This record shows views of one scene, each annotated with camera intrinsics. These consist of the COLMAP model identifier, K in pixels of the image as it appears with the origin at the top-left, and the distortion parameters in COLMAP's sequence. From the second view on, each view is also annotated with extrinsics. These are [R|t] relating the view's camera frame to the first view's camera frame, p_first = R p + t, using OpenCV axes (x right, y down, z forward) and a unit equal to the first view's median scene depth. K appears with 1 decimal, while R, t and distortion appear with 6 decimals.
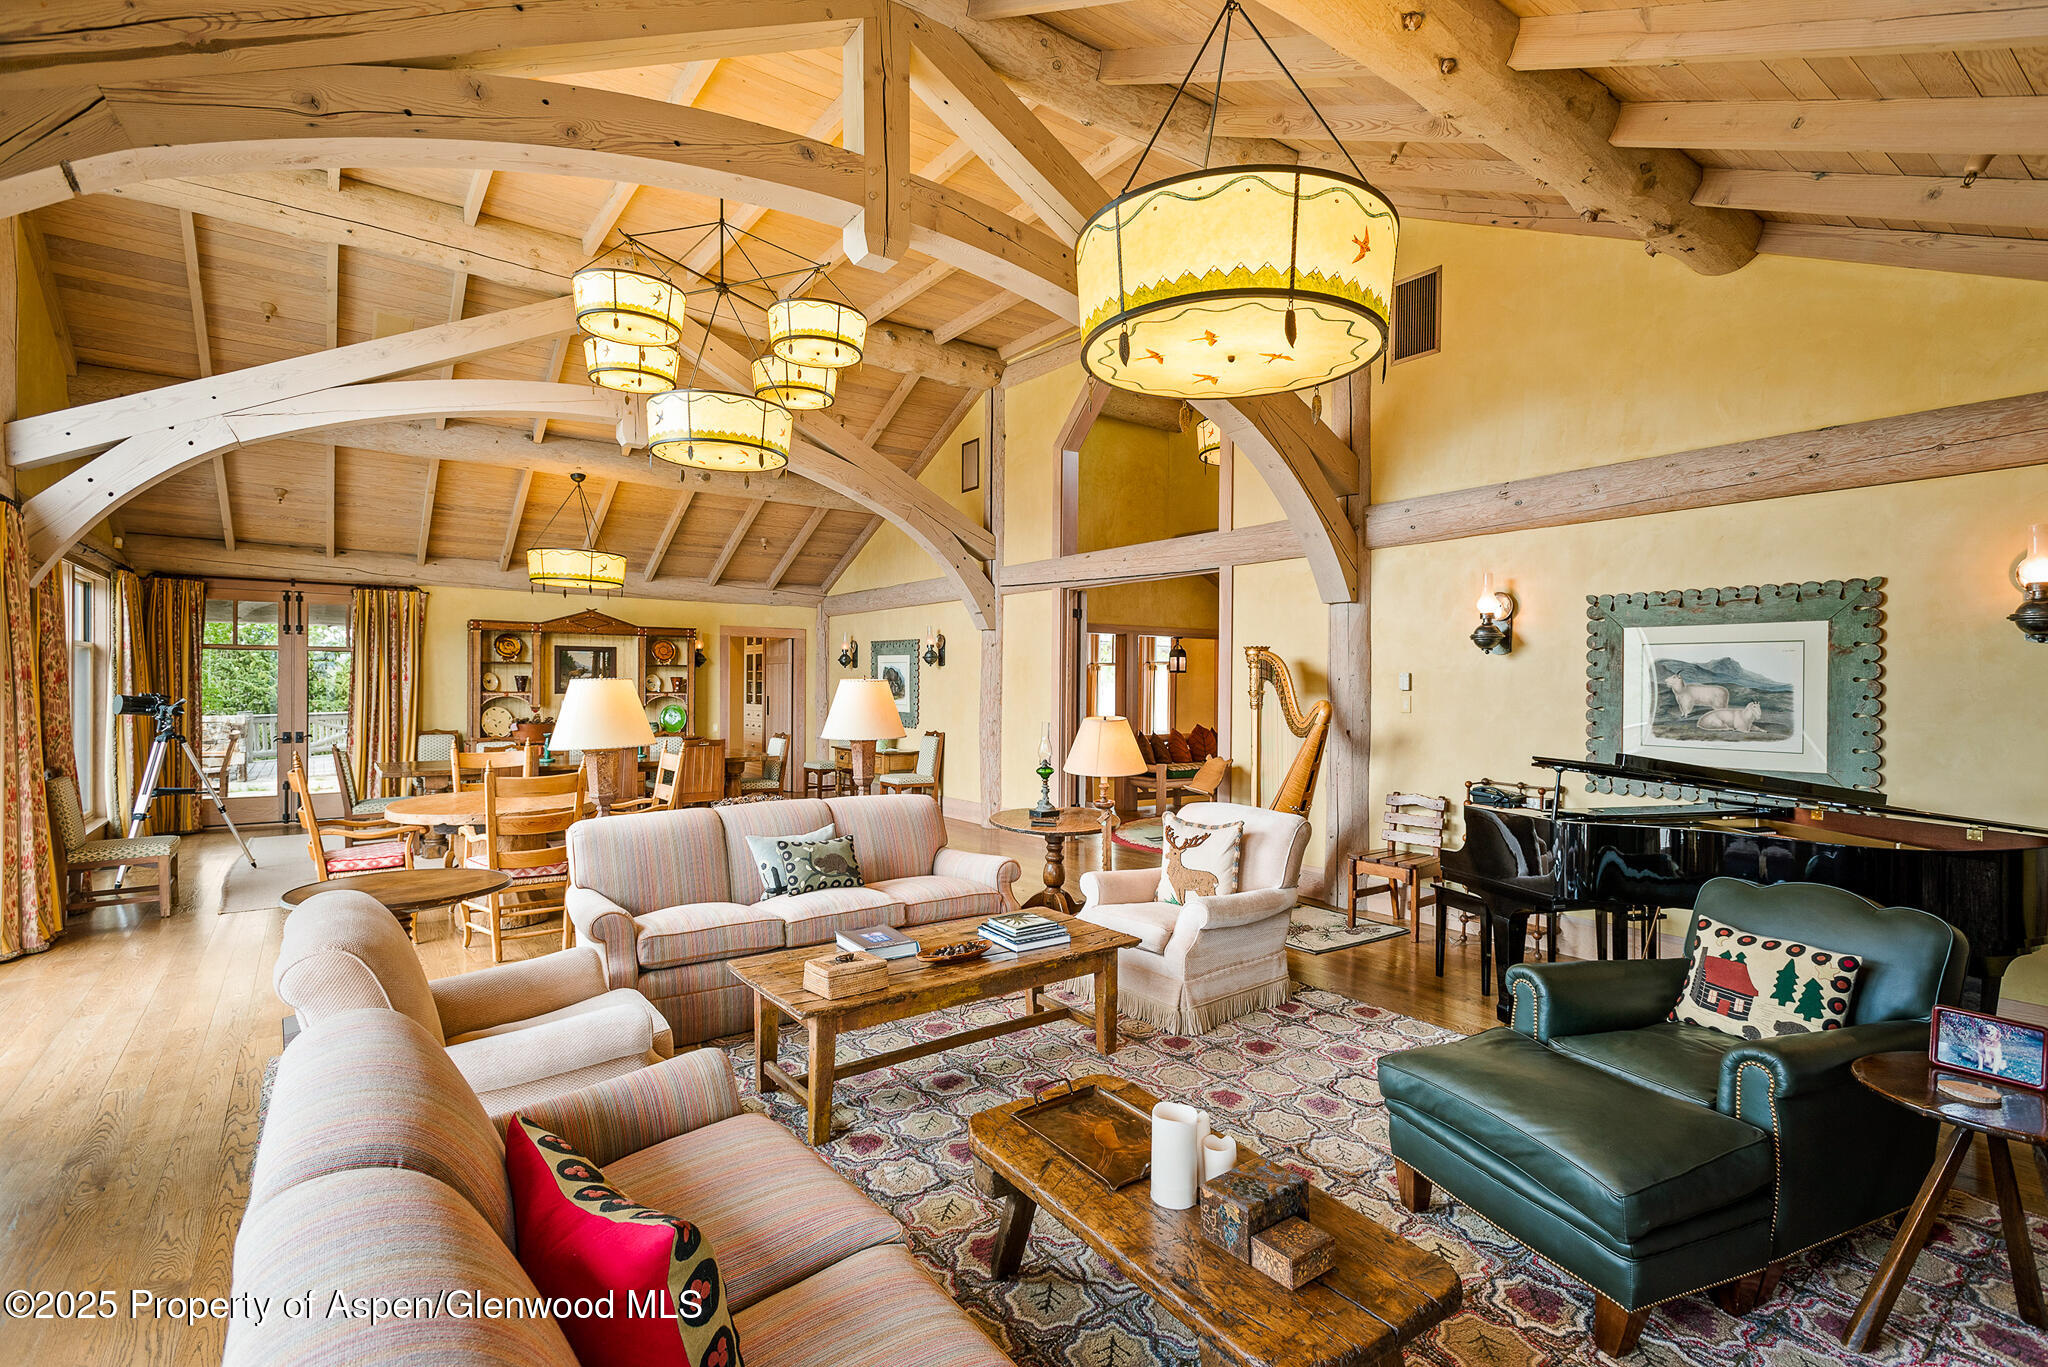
lens RADIAL K [[960.3, 0, 1031.7], [0, 960.3, 683.1], [0, 0, 1]] dist [0.004279, 0.001211]
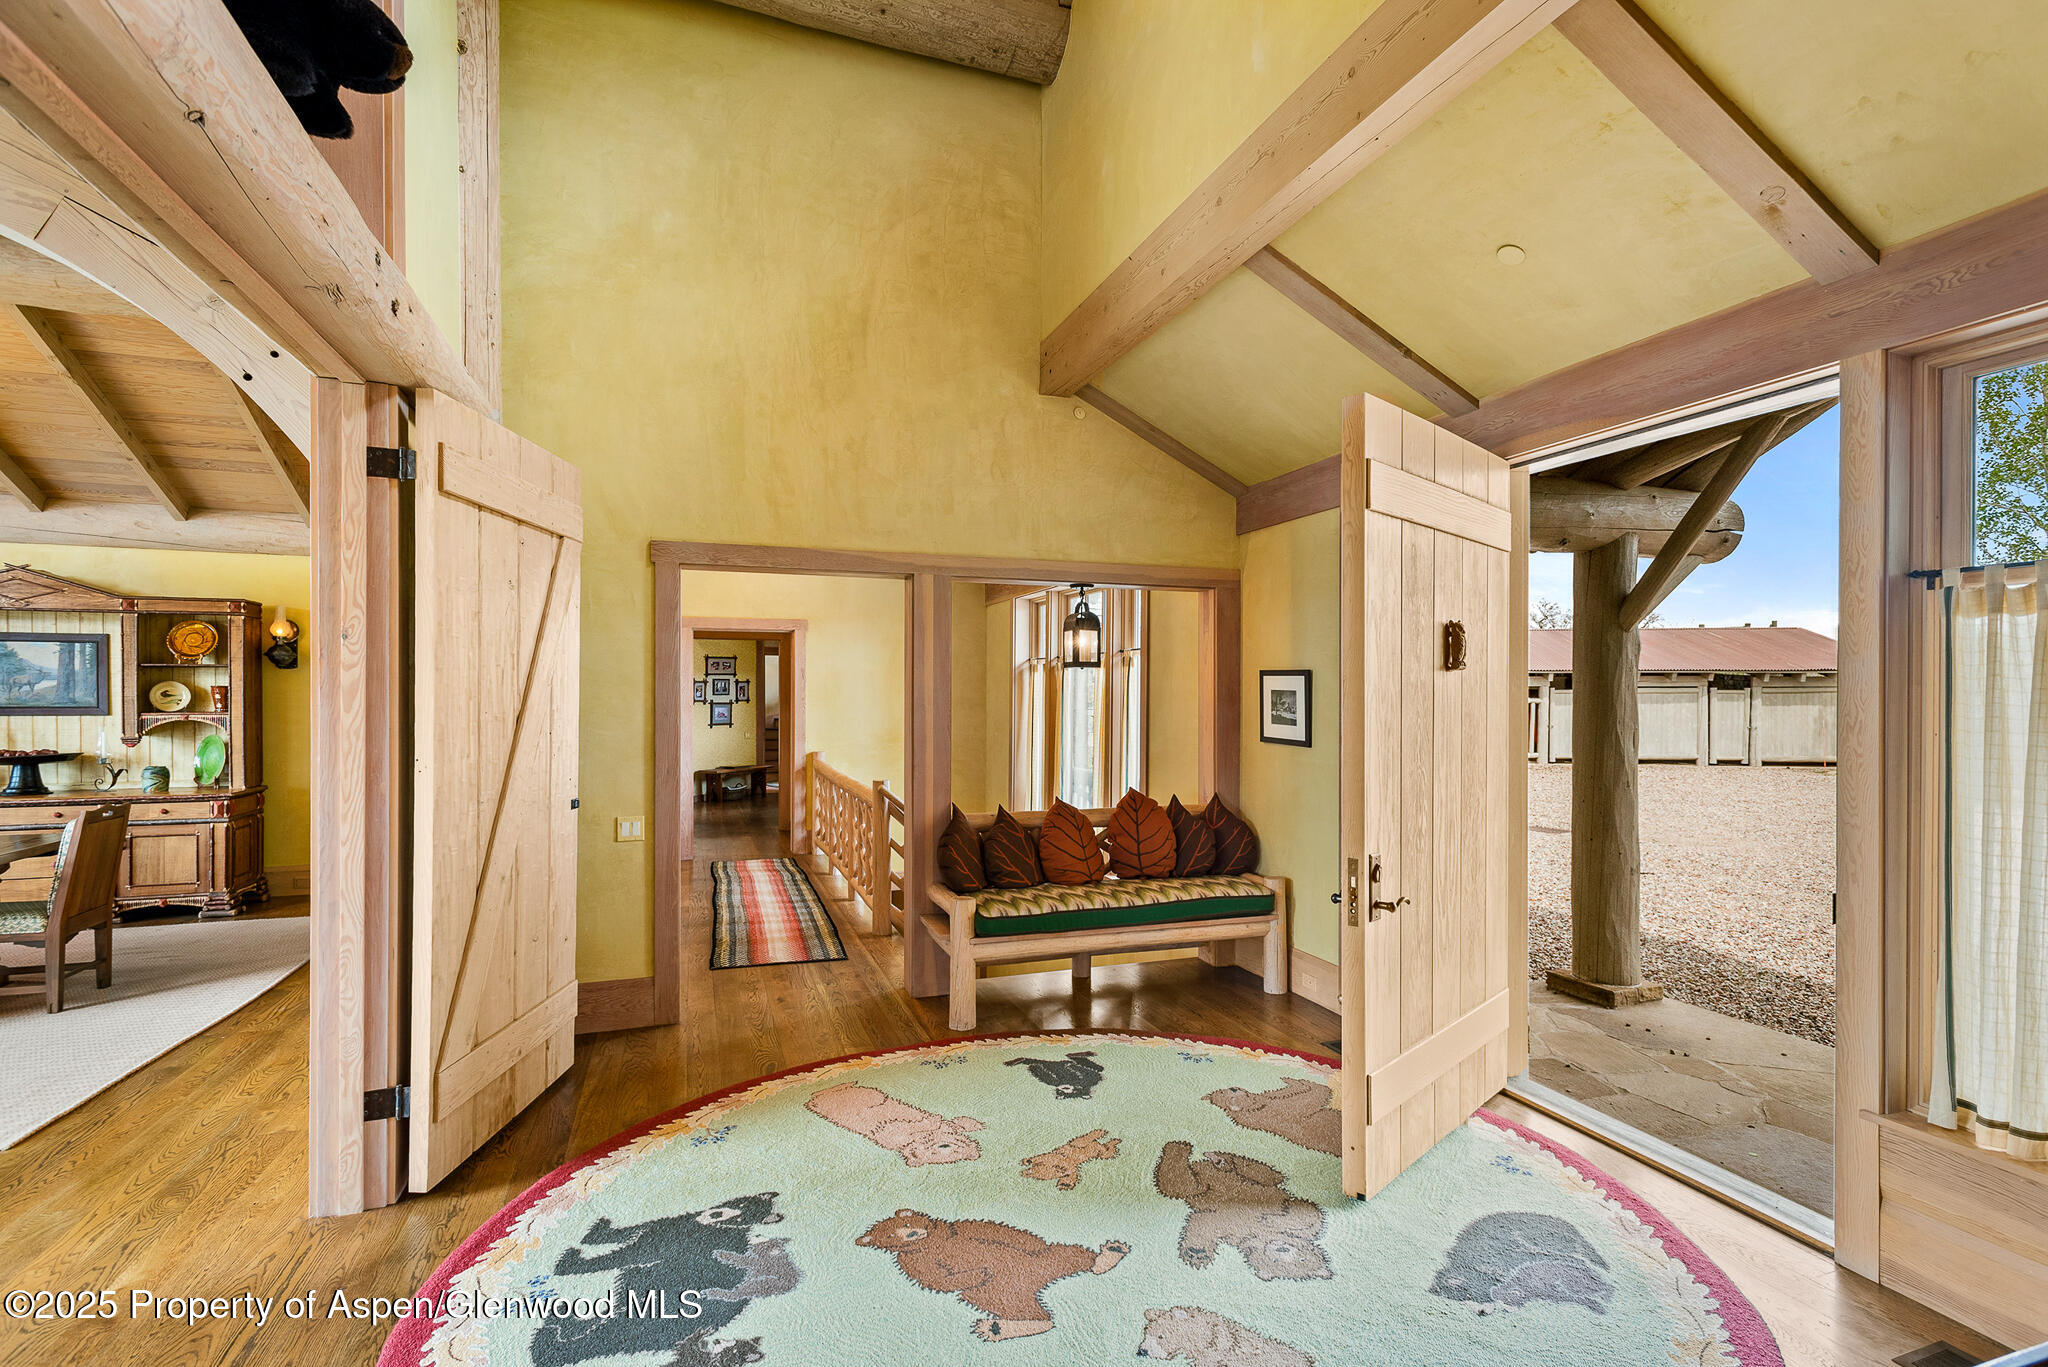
lens RADIAL K [[960.3, 0, 1034.7], [0, 960.3, 693.9], [0, 0, 1]] dist [0.004279, 0.001211]
pose [[0.965168, -0.004986, -0.261582, 0.256784], [0.004733, 0.999988, -0.001596, 0.001372], [0.261587, 0.000302, 0.965180, 0.609297]]
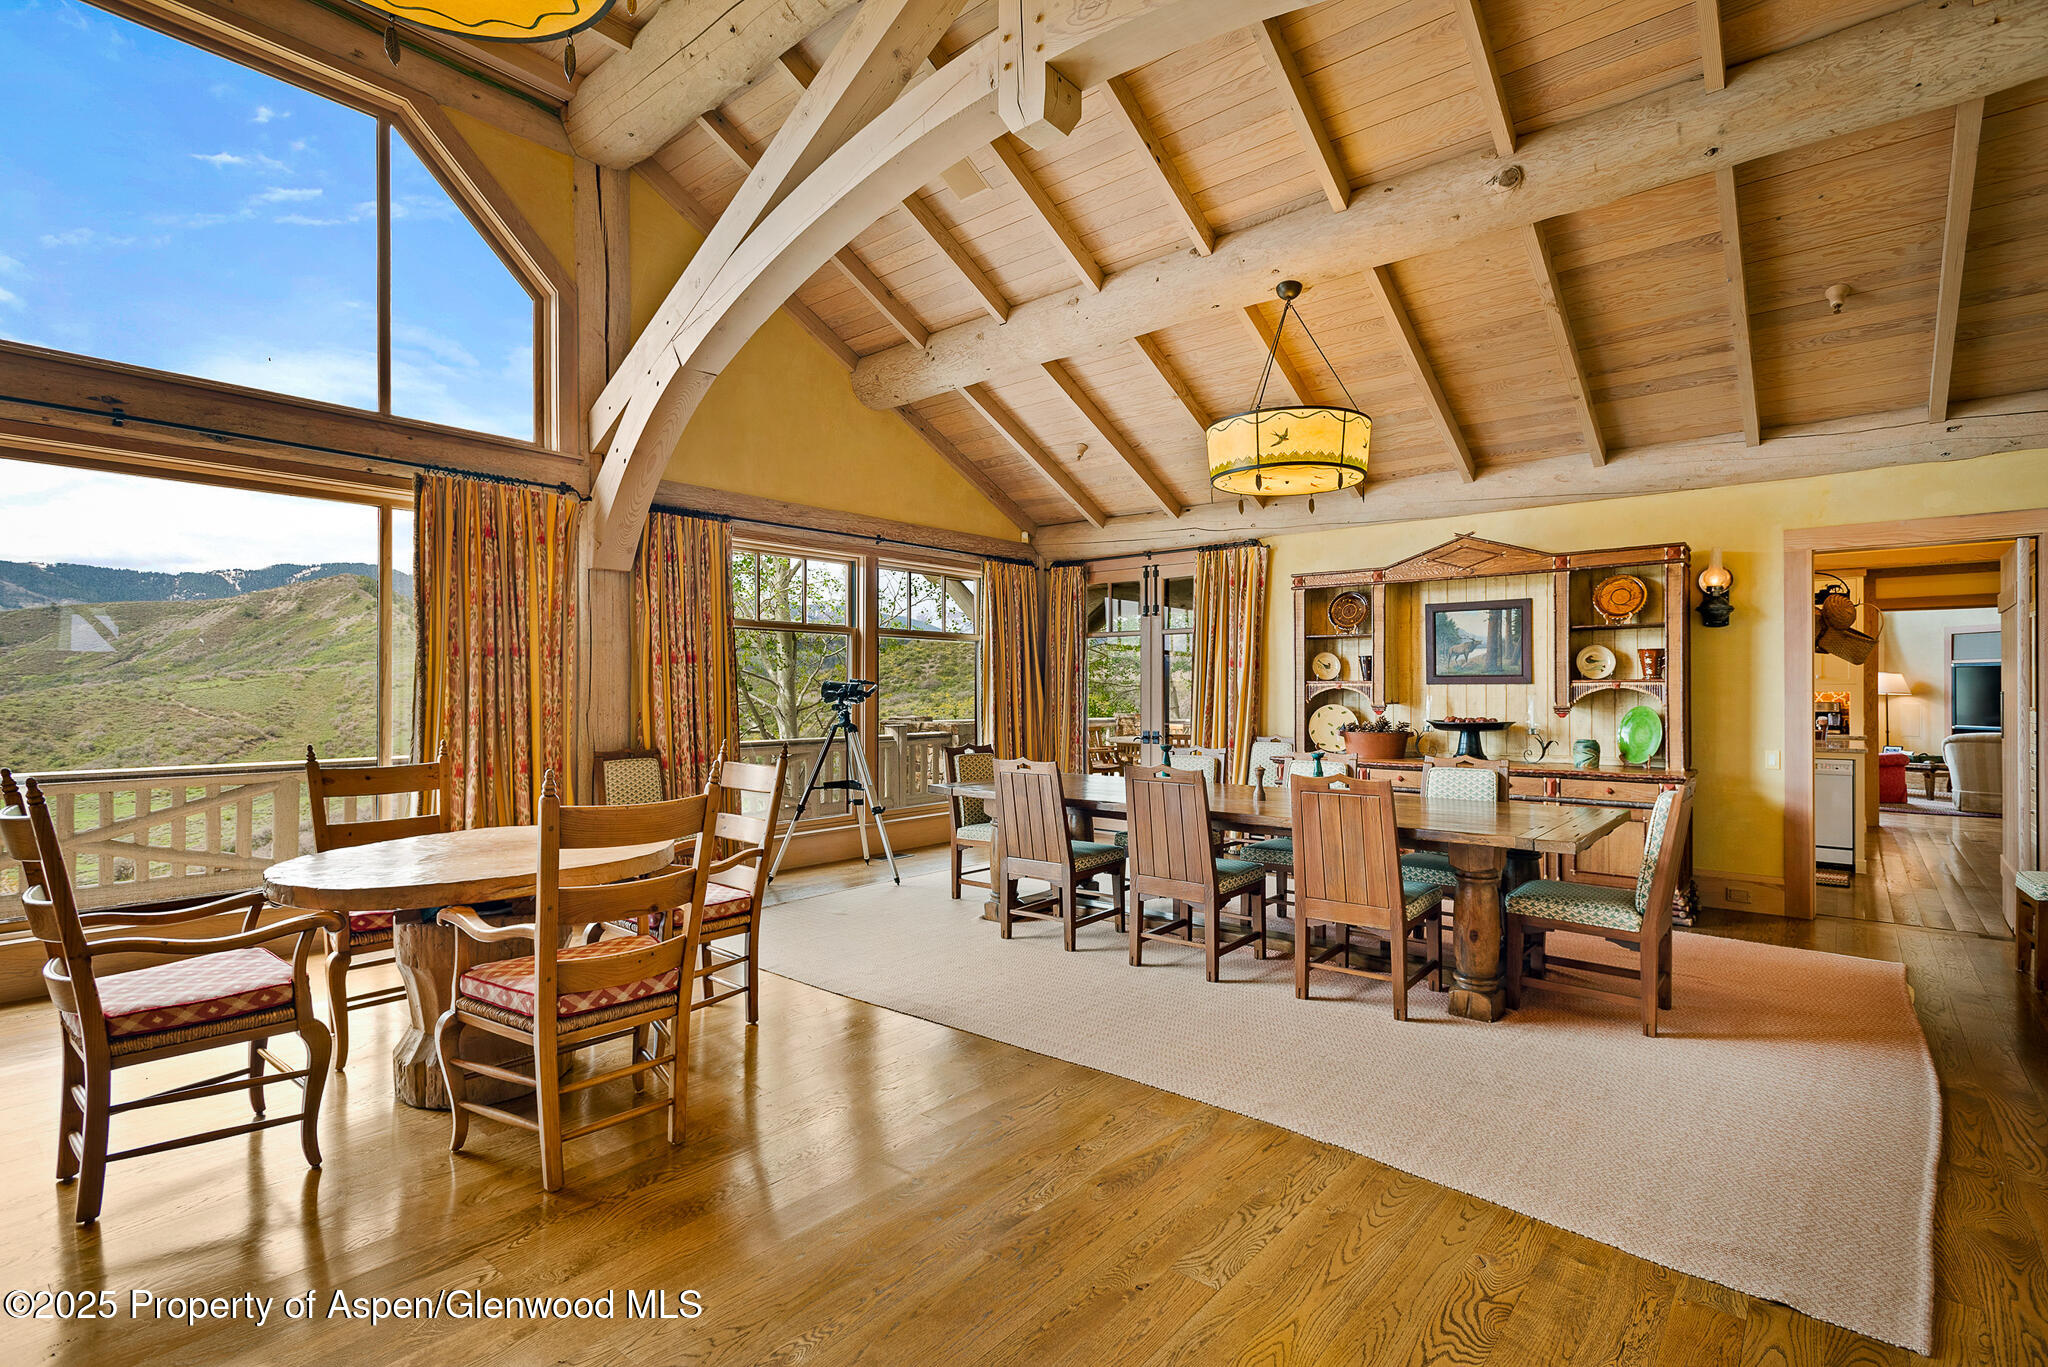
lens RADIAL K [[960.3, 0, 1020.4], [0, 960.3, 689.2], [0, 0, 1]] dist [0.004279, 0.001211]
pose [[0.233918, -0.007939, -0.972224, 0.029021], [0.000719, 0.999968, -0.007992, 0.018294], [0.972256, 0.001170, 0.233917, 0.611152]]
